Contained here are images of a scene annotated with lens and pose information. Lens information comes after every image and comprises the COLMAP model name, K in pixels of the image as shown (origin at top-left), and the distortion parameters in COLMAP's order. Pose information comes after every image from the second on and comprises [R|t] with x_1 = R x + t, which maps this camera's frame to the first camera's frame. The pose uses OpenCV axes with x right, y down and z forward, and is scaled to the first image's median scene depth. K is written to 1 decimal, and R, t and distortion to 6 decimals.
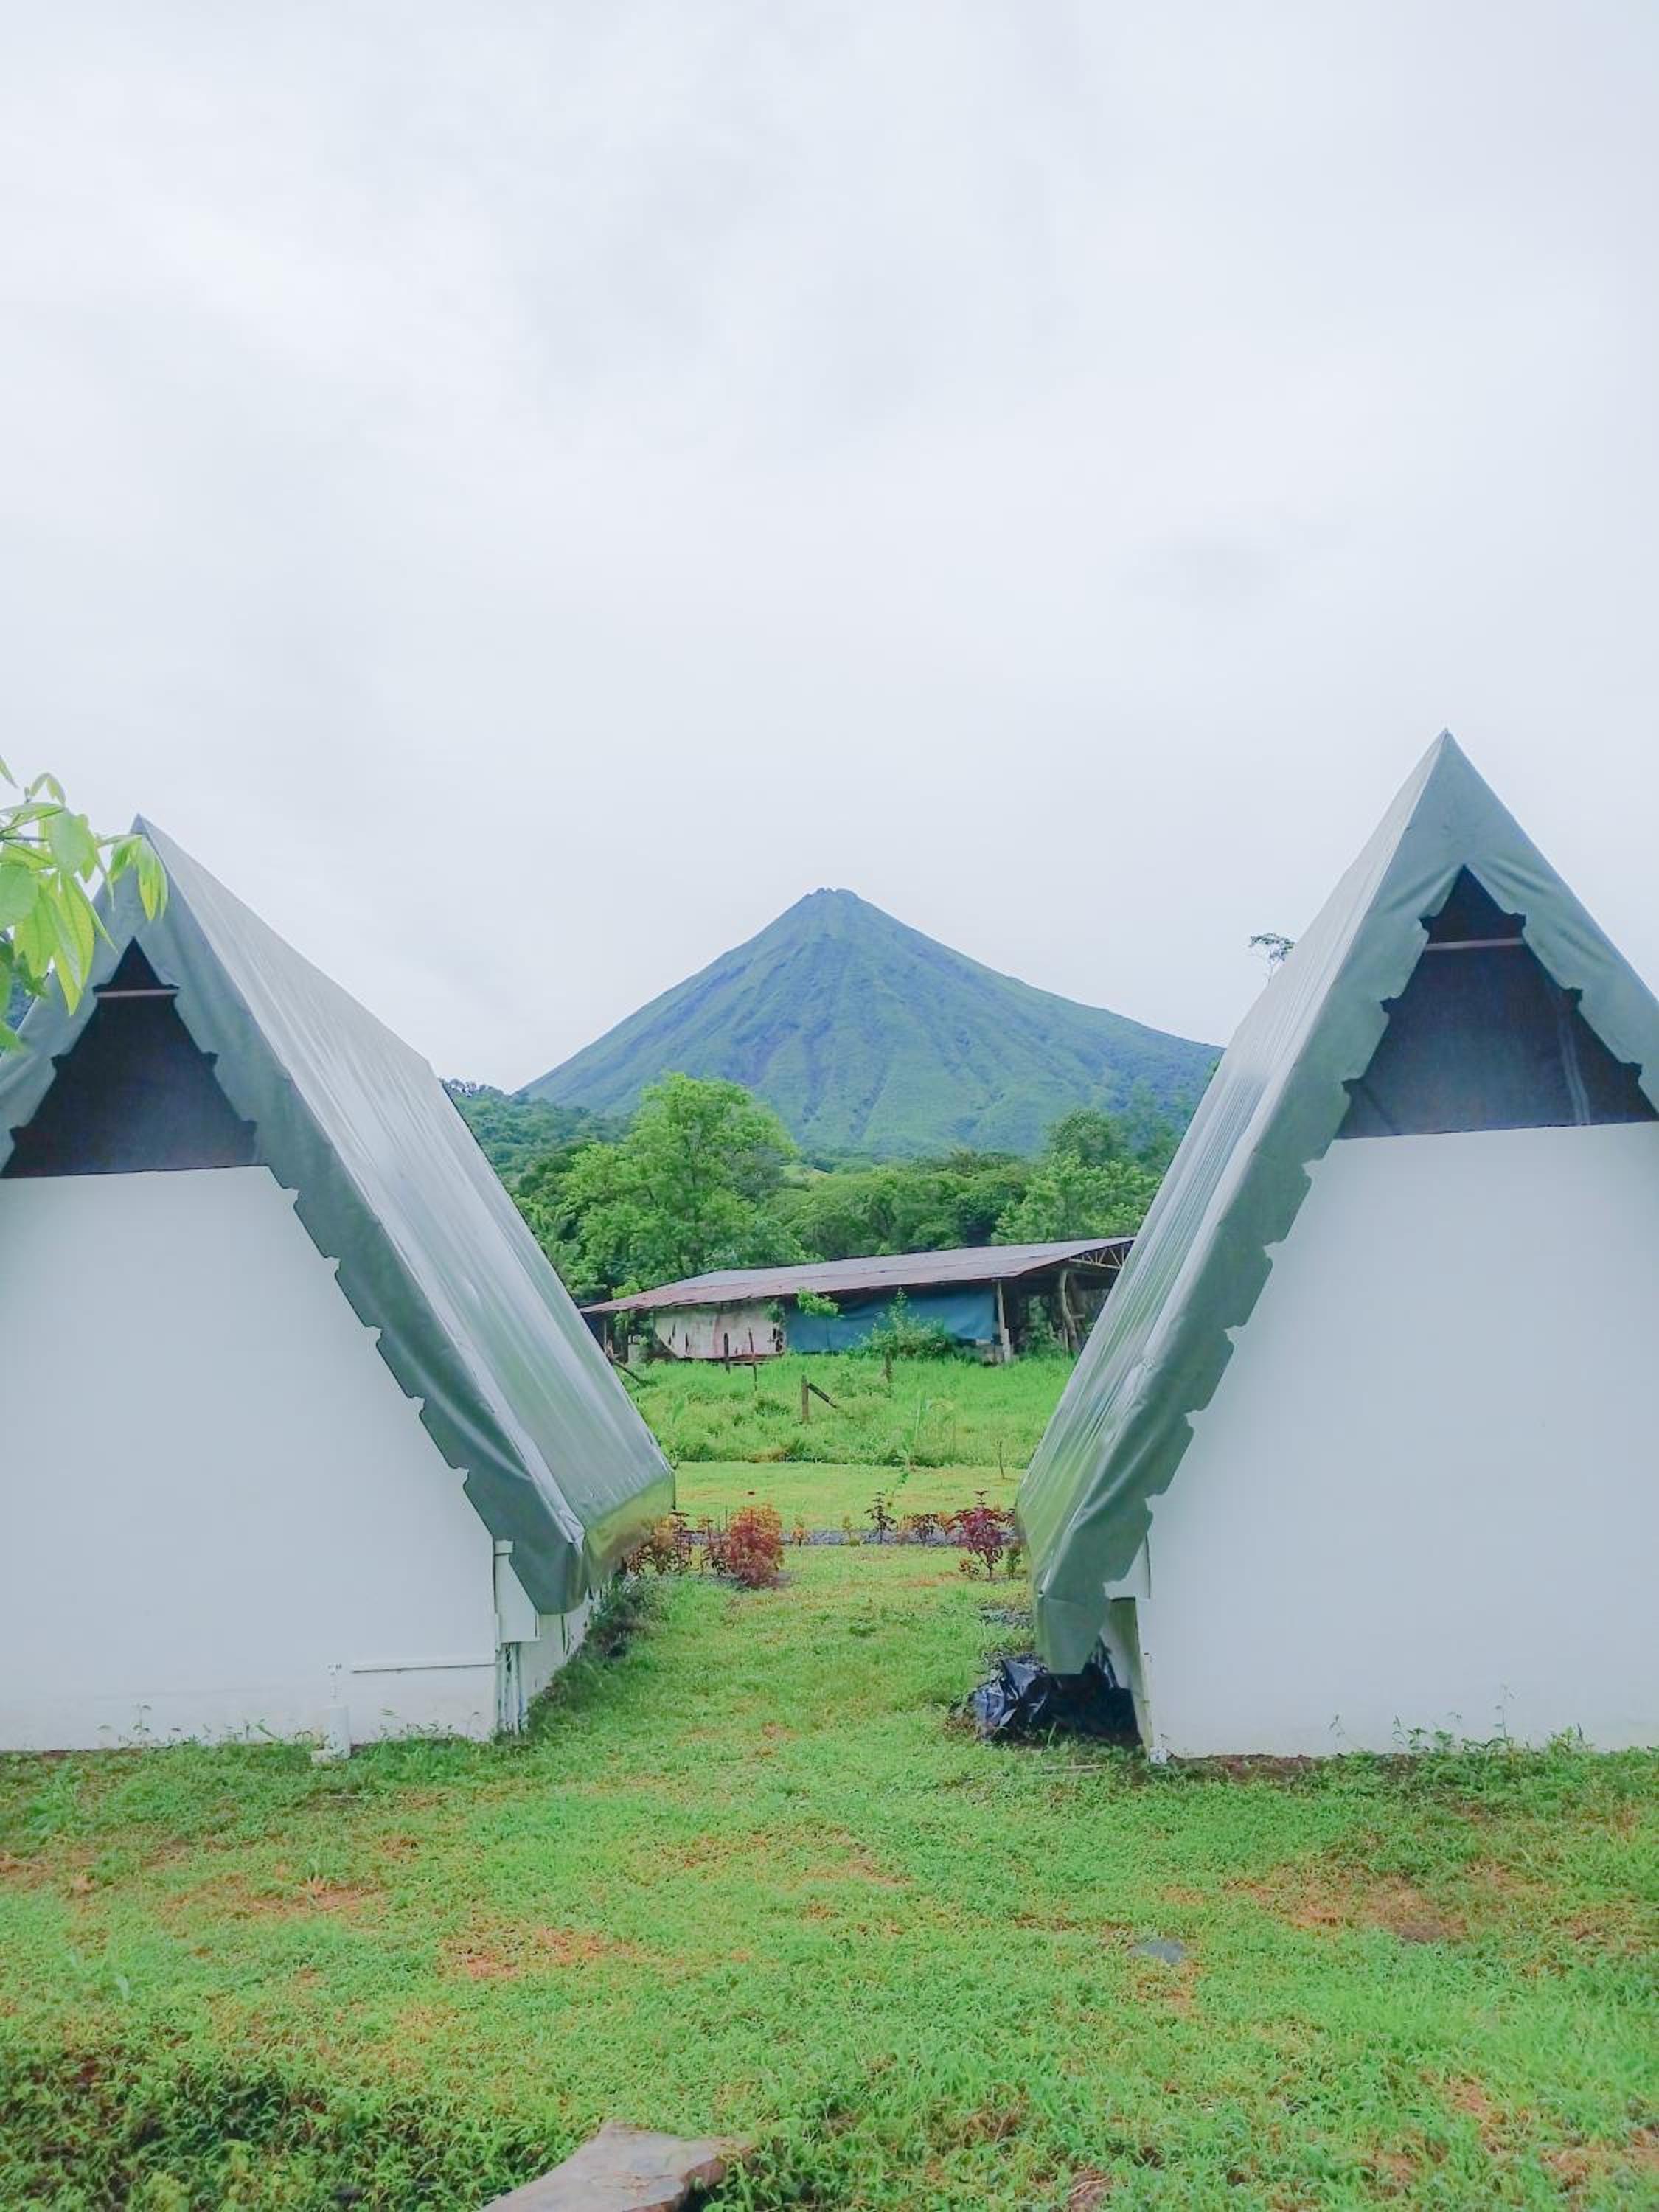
lens RADIAL K [[1545.9, 0, 766.5], [0, 1545.9, 1093.3], [0, 0, 1]] dist [0.118185, -0.000359]
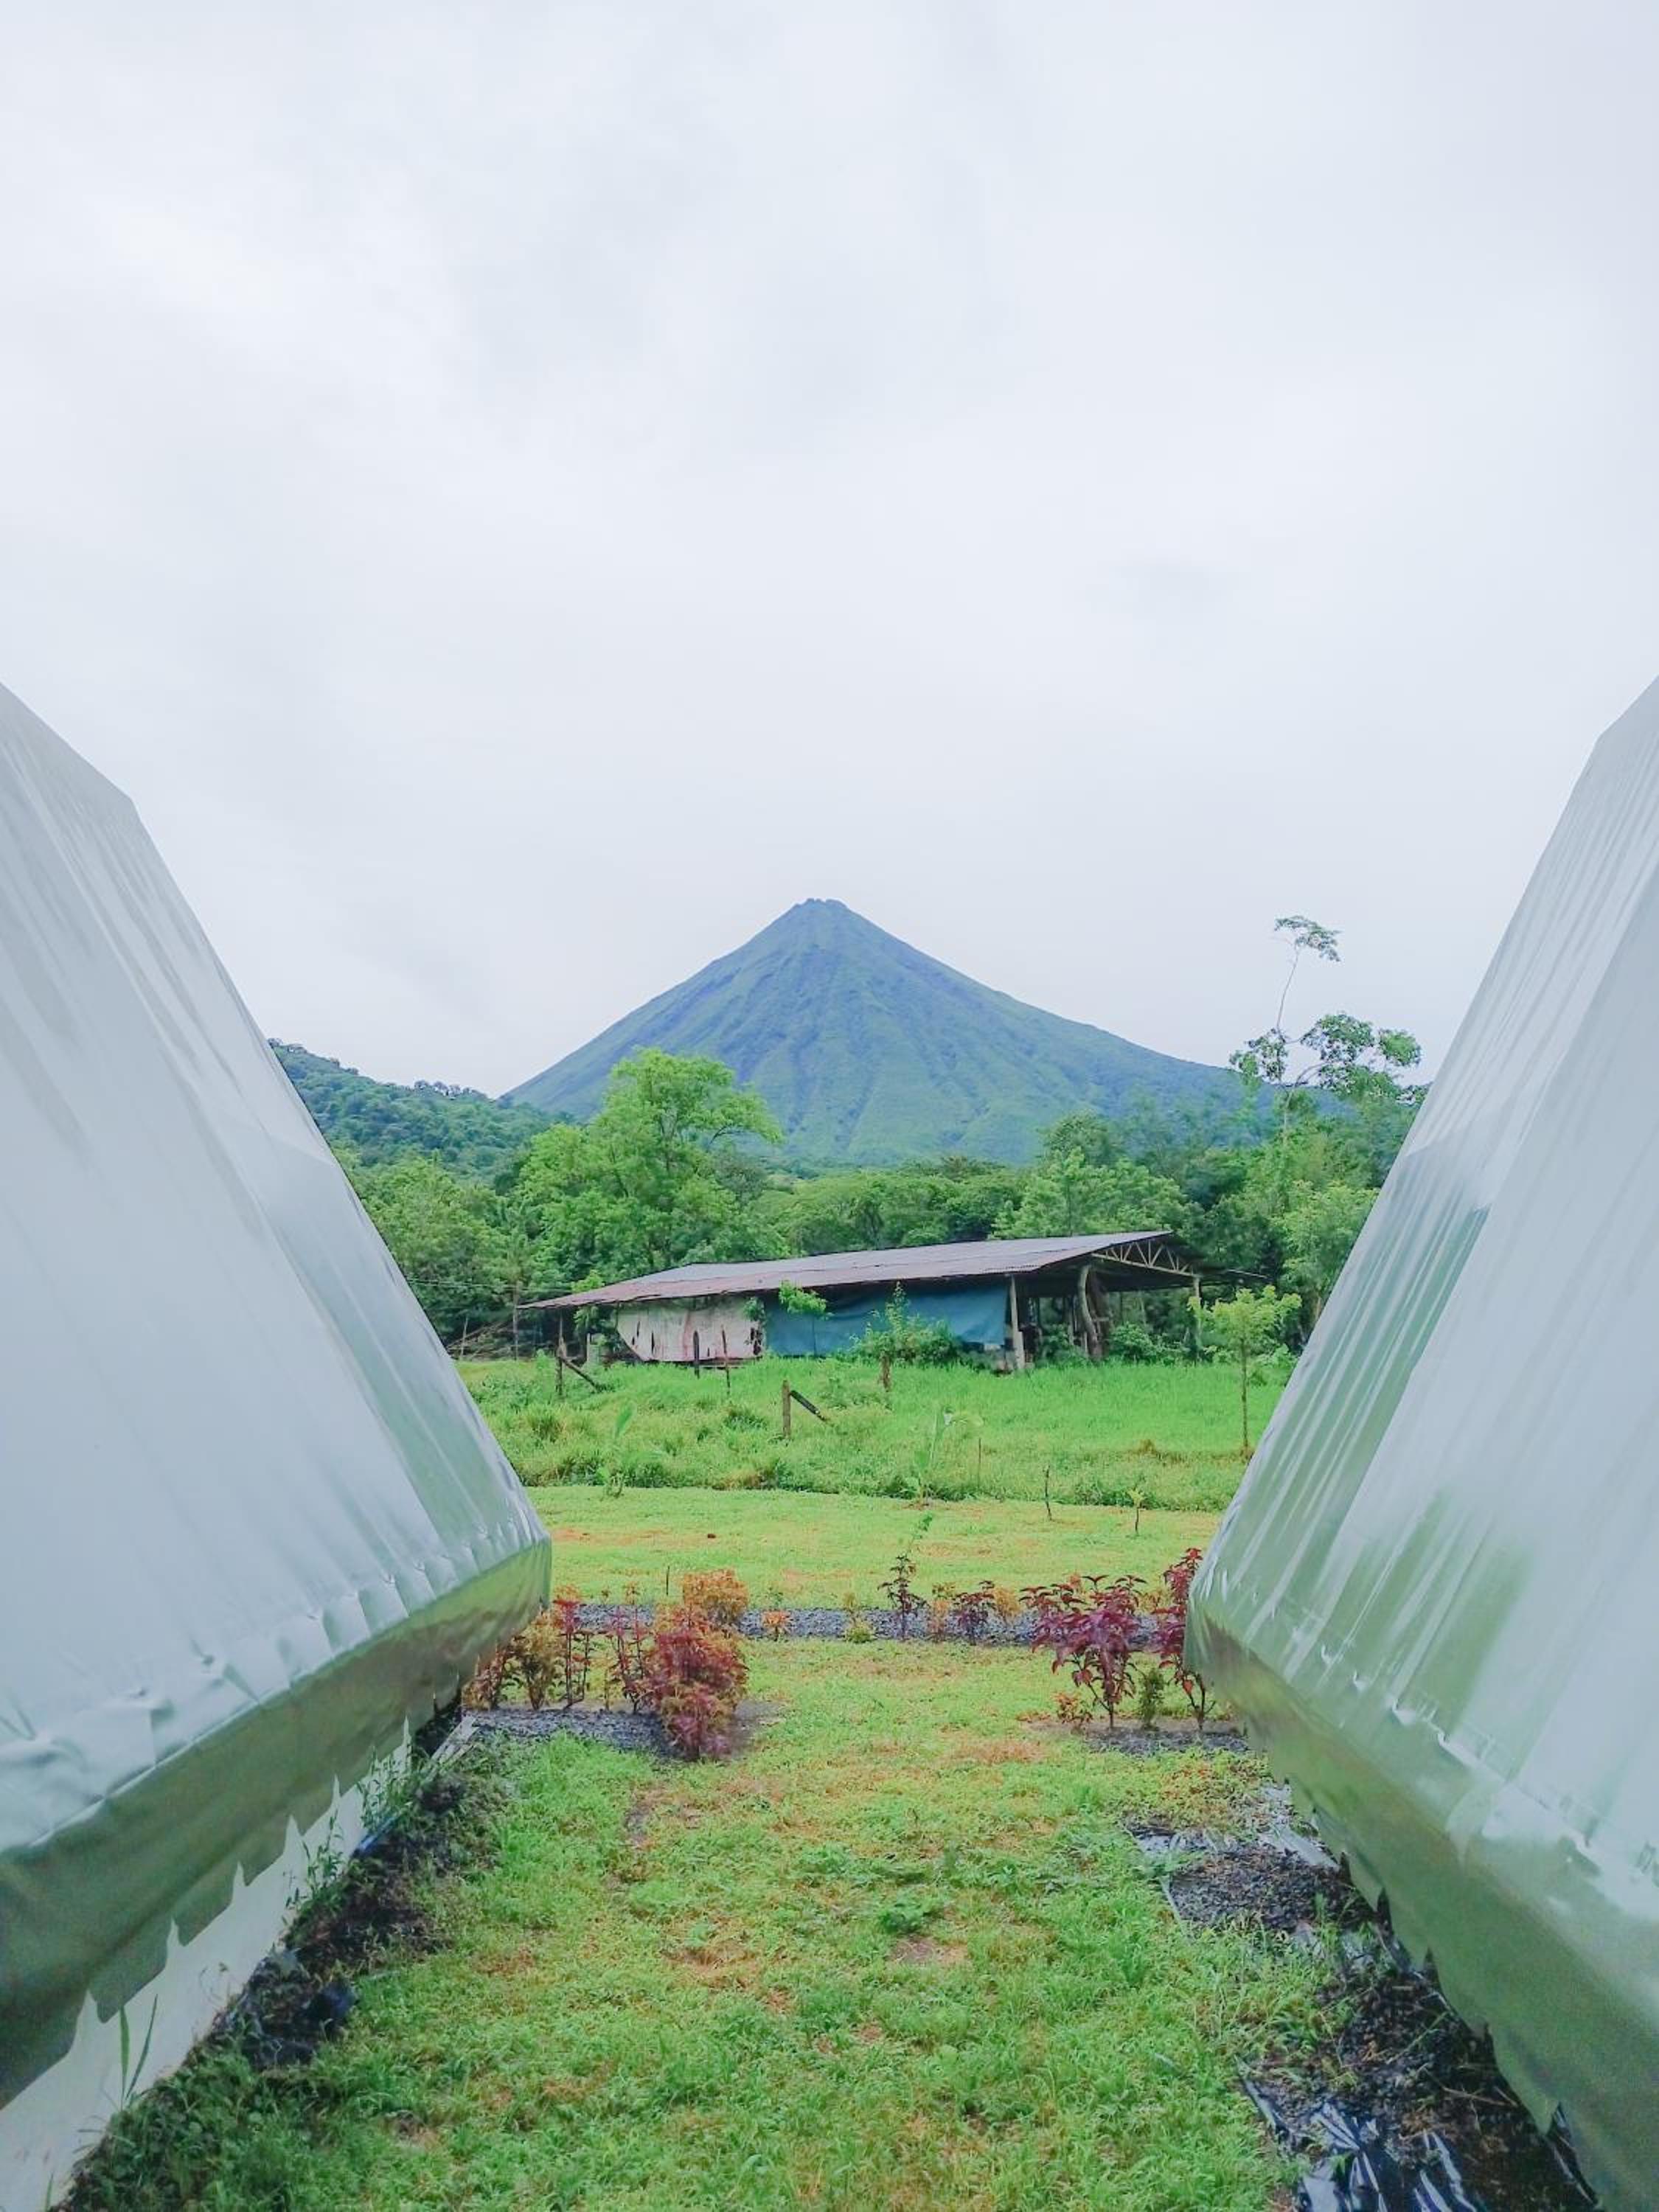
lens RADIAL K [[1475.1, 0, 774.7], [0, 1475.1, 1108.4], [0, 0, 1]] dist [0.143288, -0.000330]
pose [[0.999718, 0.019031, 0.014175, 0.002830], [-0.018947, 0.999802, -0.006093, 0.026748], [-0.014288, 0.005823, 0.999881, 0.134211]]
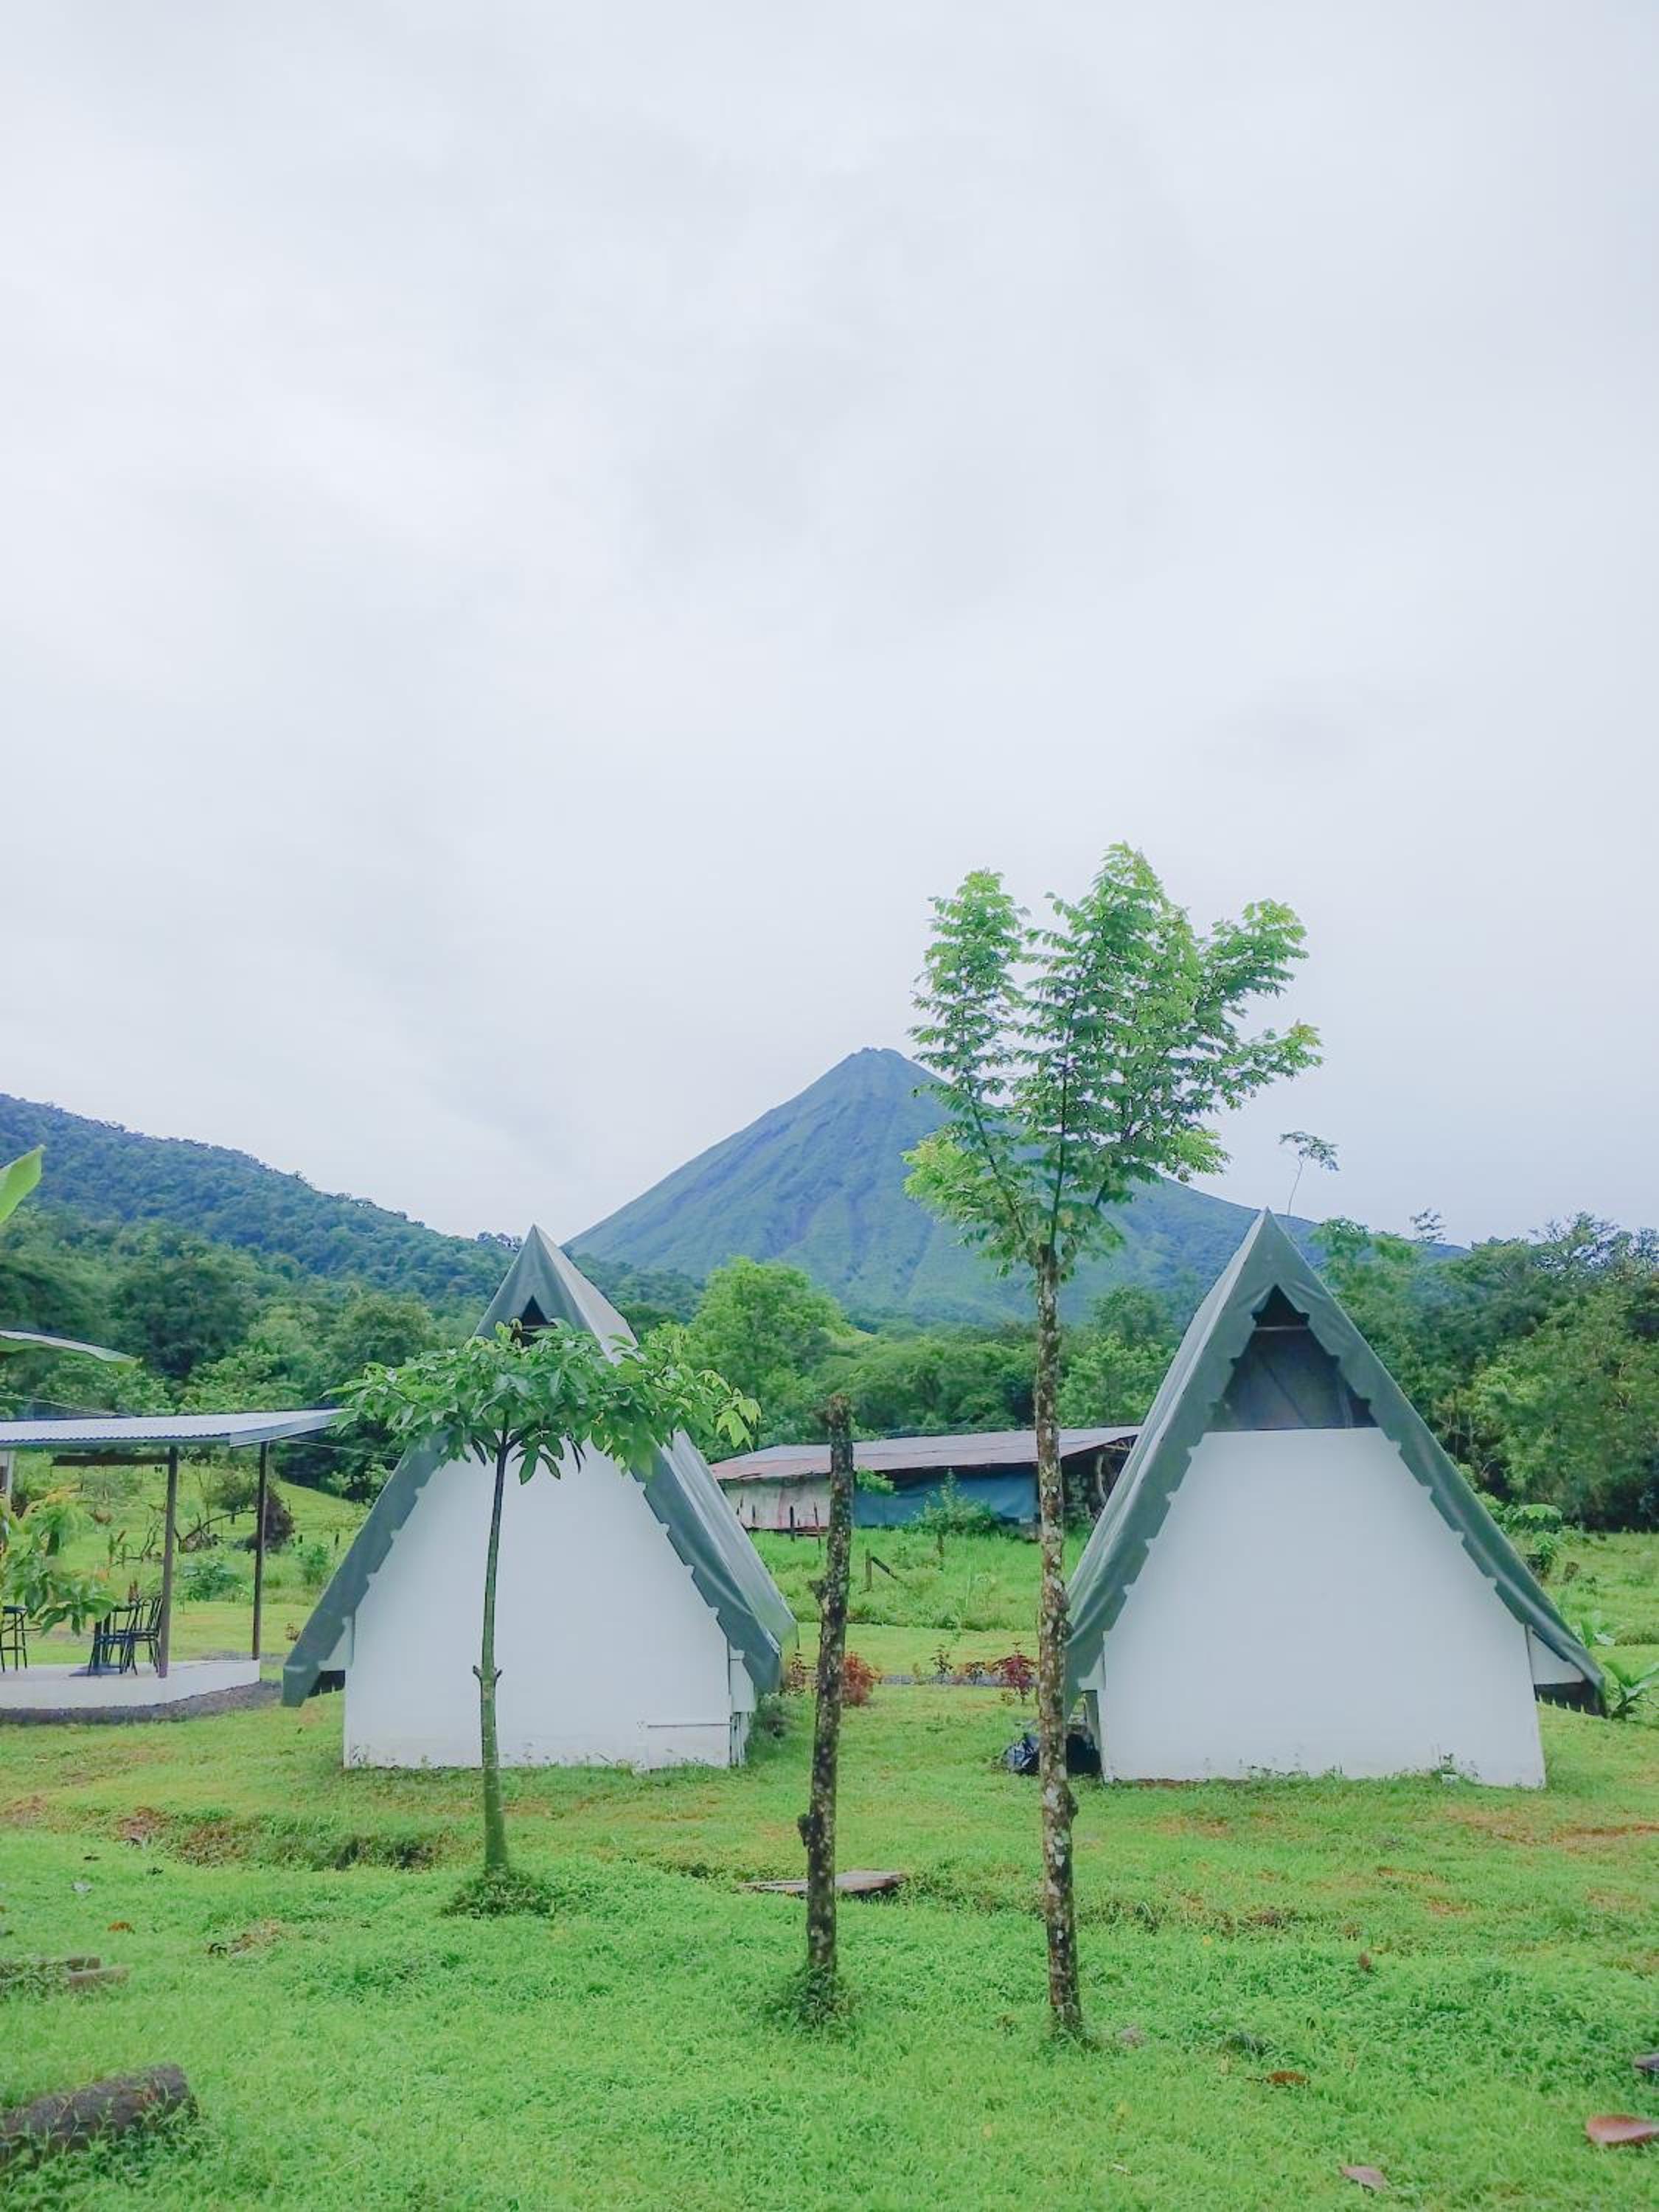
lens RADIAL K [[1625.6, 0, 736.3], [0, 1625.6, 1105.8], [0, 0, 1]] dist [0.140605, -0.195325]
pose [[0.999119, 0.011909, -0.040234, -0.017261], [-0.015037, 0.996810, -0.078380, -0.030120], [0.039172, 0.078916, 0.996111, -0.149874]]
